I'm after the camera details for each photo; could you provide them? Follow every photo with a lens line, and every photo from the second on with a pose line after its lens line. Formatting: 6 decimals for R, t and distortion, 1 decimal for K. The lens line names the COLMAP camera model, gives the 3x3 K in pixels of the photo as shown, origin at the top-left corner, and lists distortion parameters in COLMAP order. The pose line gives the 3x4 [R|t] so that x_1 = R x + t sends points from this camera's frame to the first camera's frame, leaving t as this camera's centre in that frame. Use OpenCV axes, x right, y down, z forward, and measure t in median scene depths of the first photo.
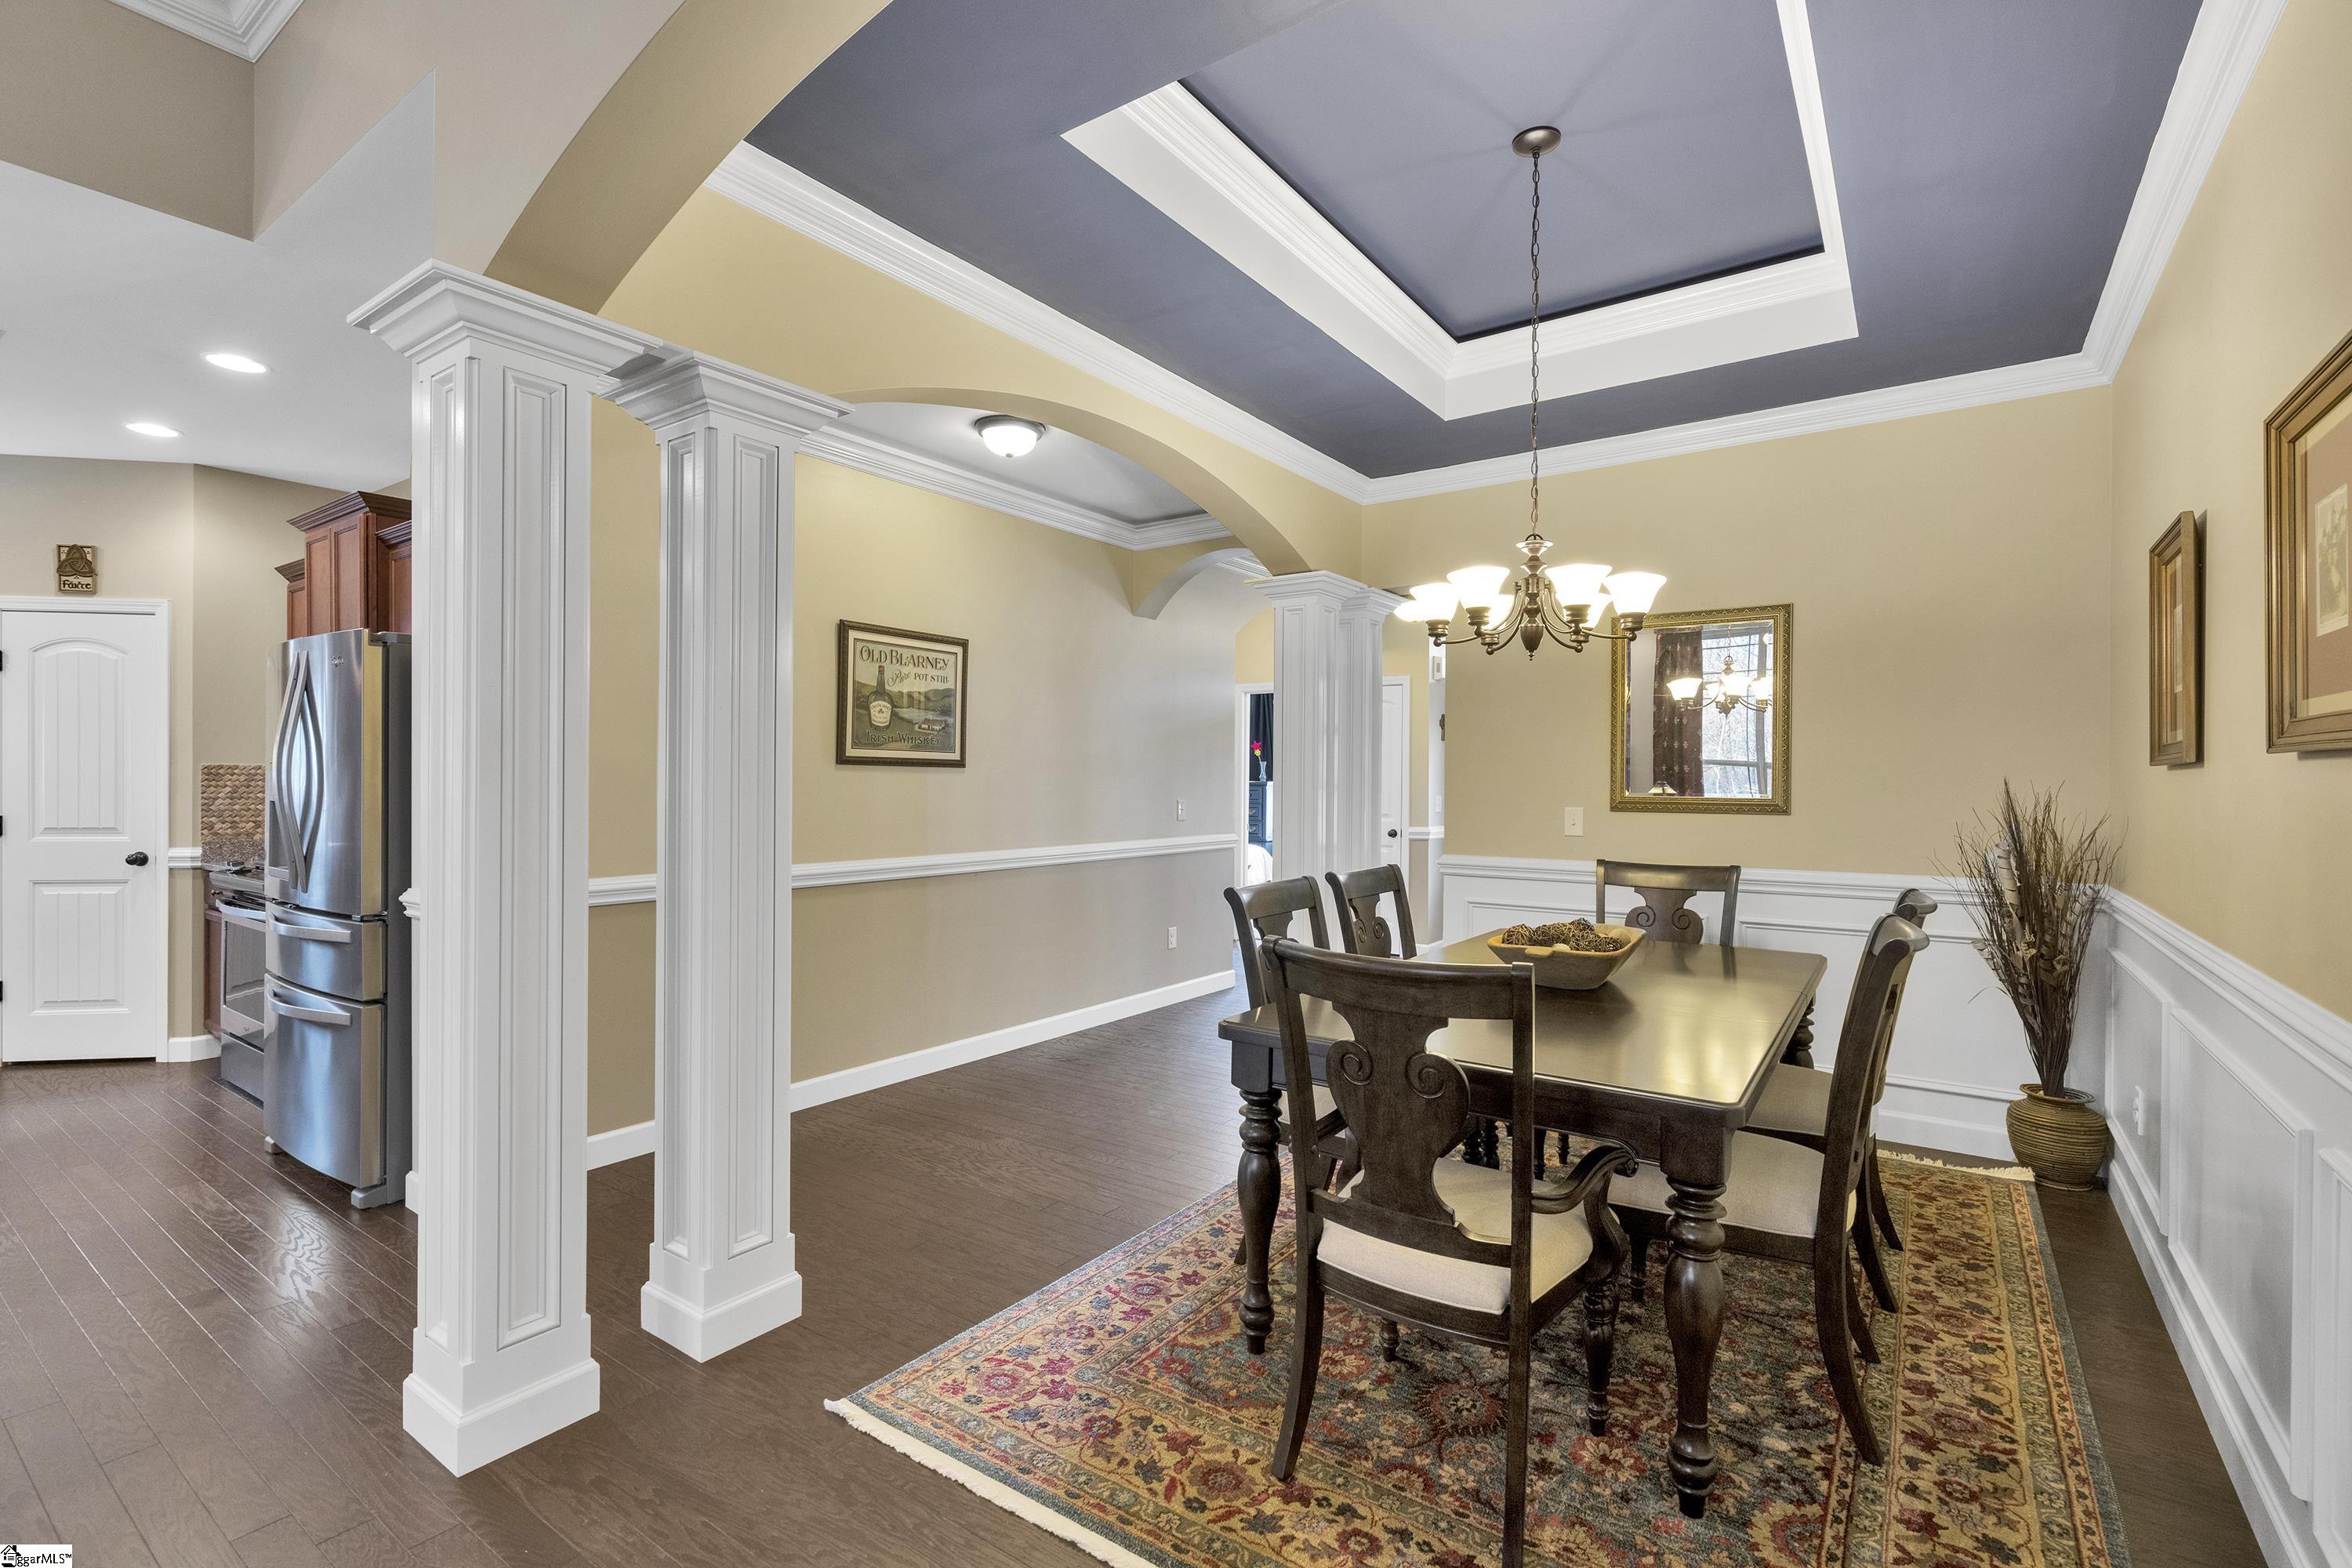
lens RADIAL K [[1062.6, 0, 1178.7], [0, 1062.6, 782.0], [0, 0, 1]] dist [0.000384, -0.000279]
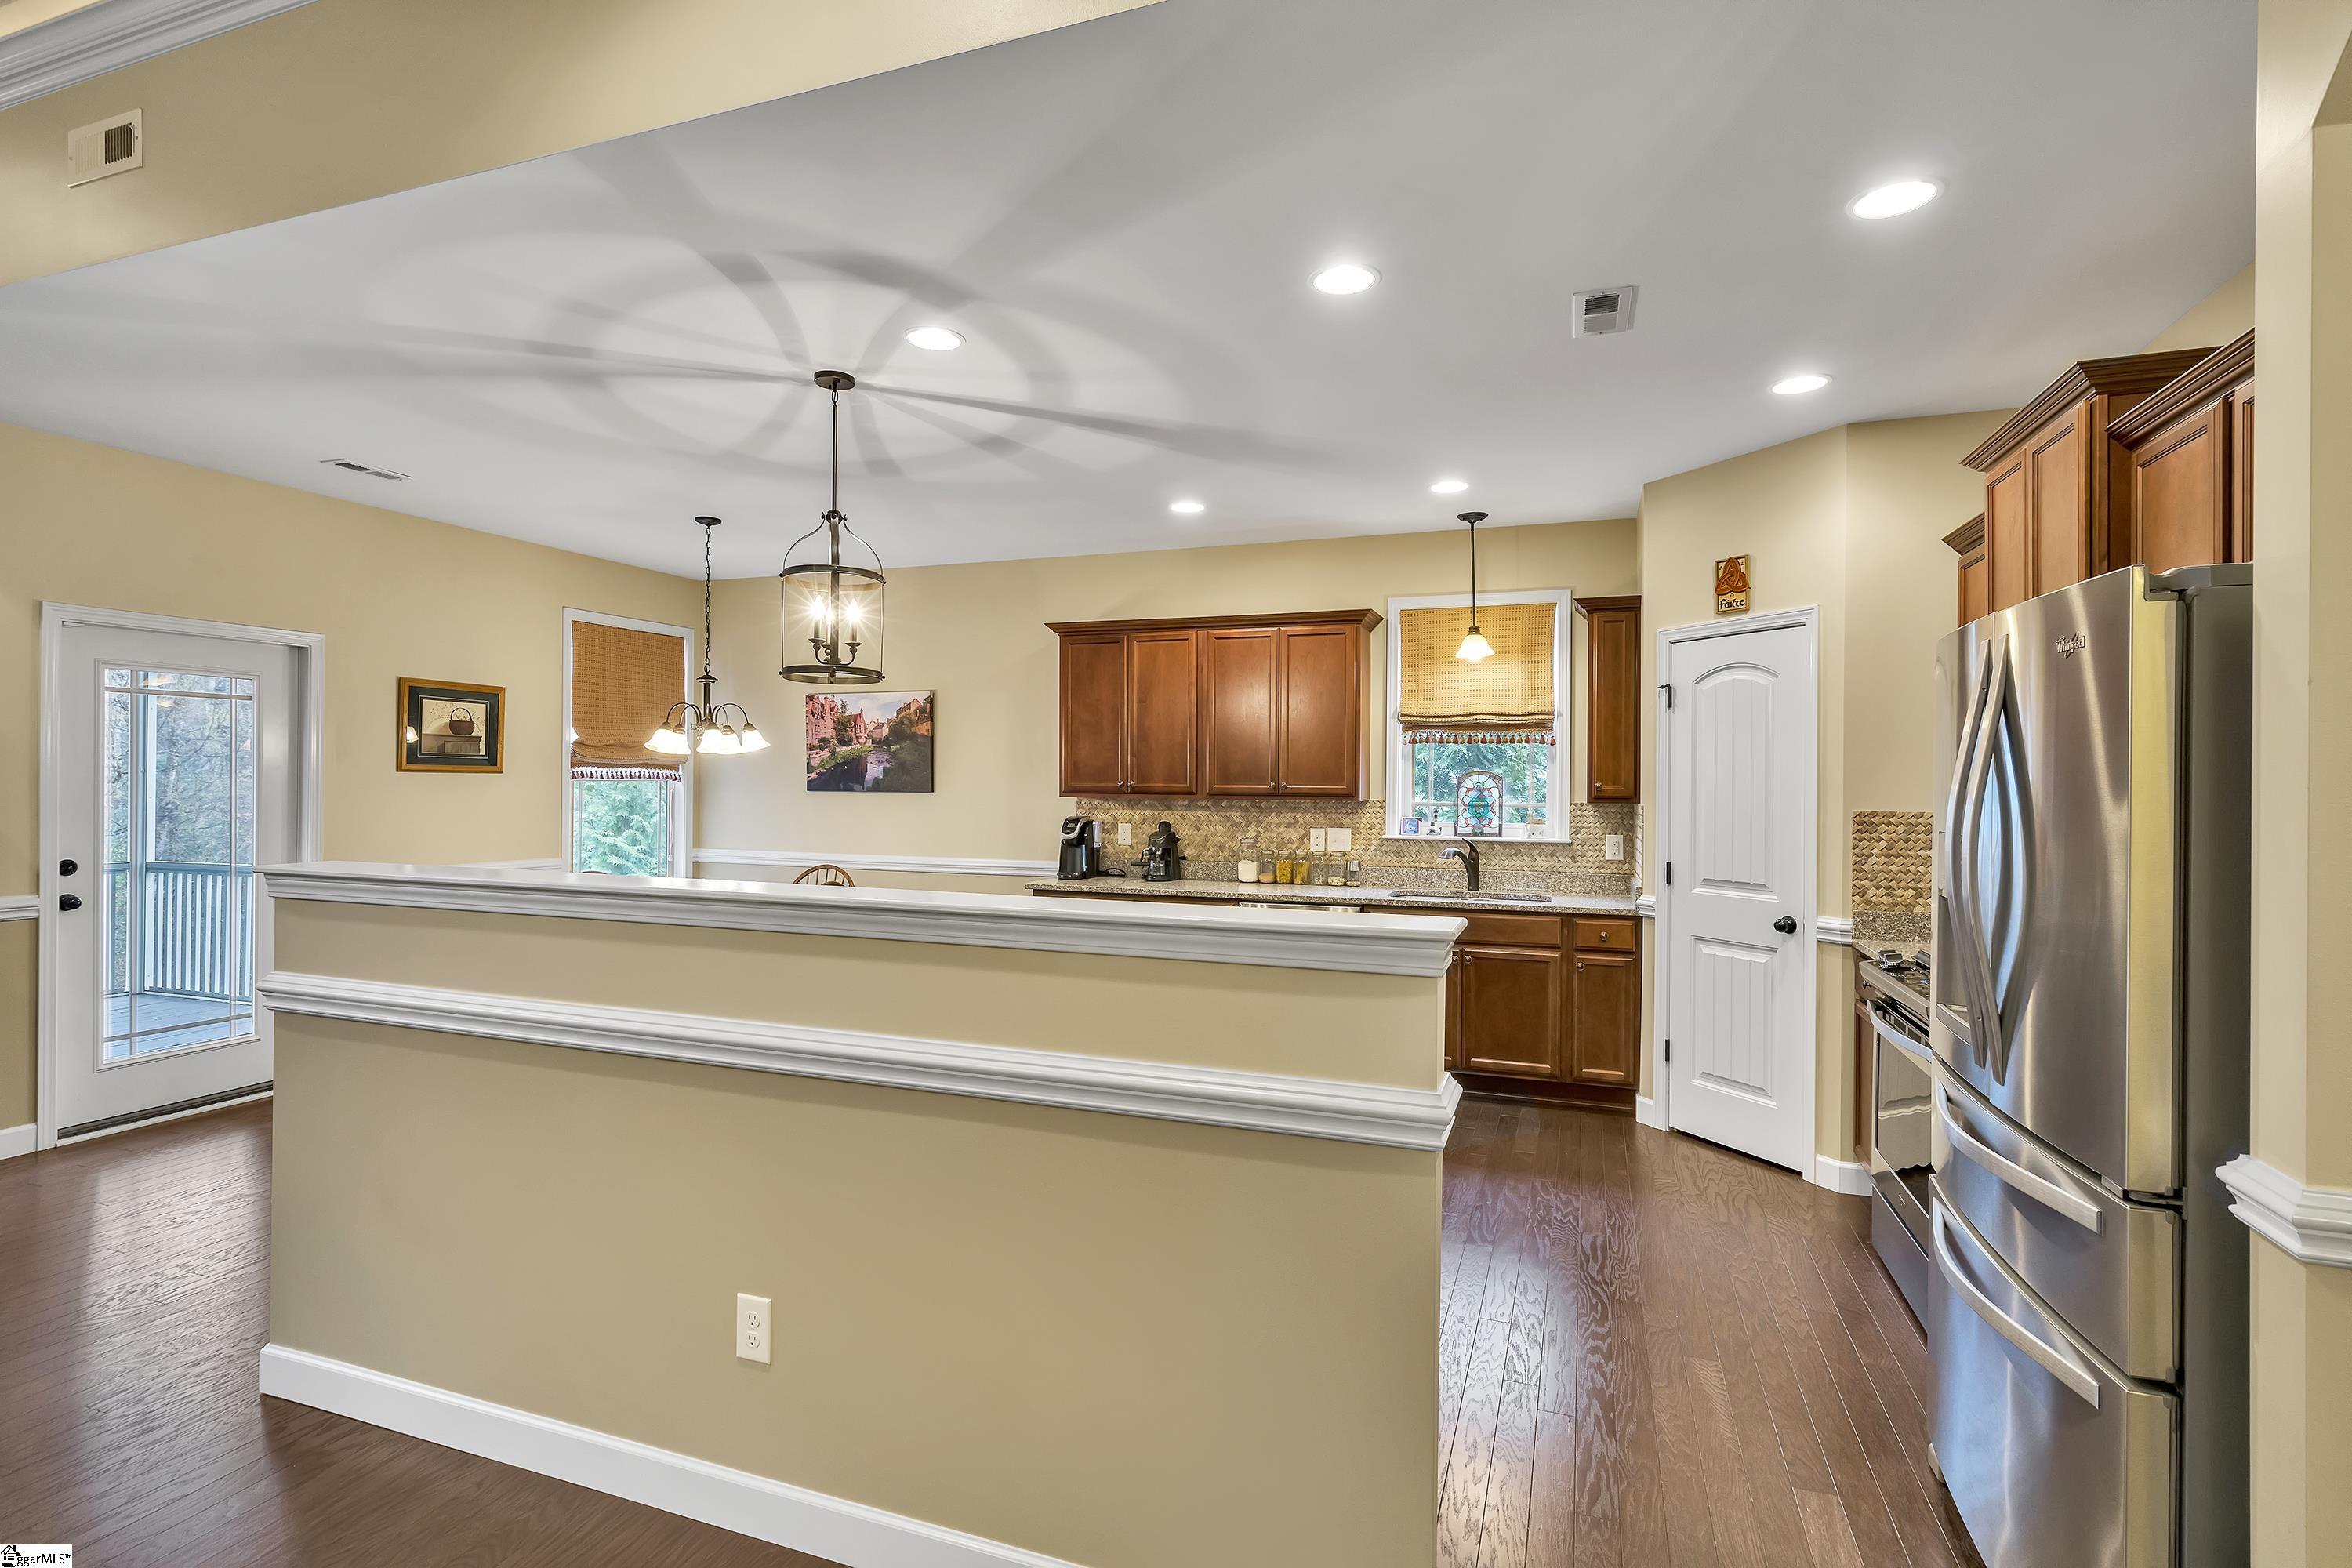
lens RADIAL K [[1113.3, 0, 1179.3], [0, 1113.3, 781.0], [0, 0, 1]] dist [-0.006182, 0.009665]
pose [[0.267036, -0.002812, -0.963682, -0.277784], [-0.009053, 0.999944, -0.005426, -0.030244], [0.963644, 0.010173, 0.266996, 0.319638]]
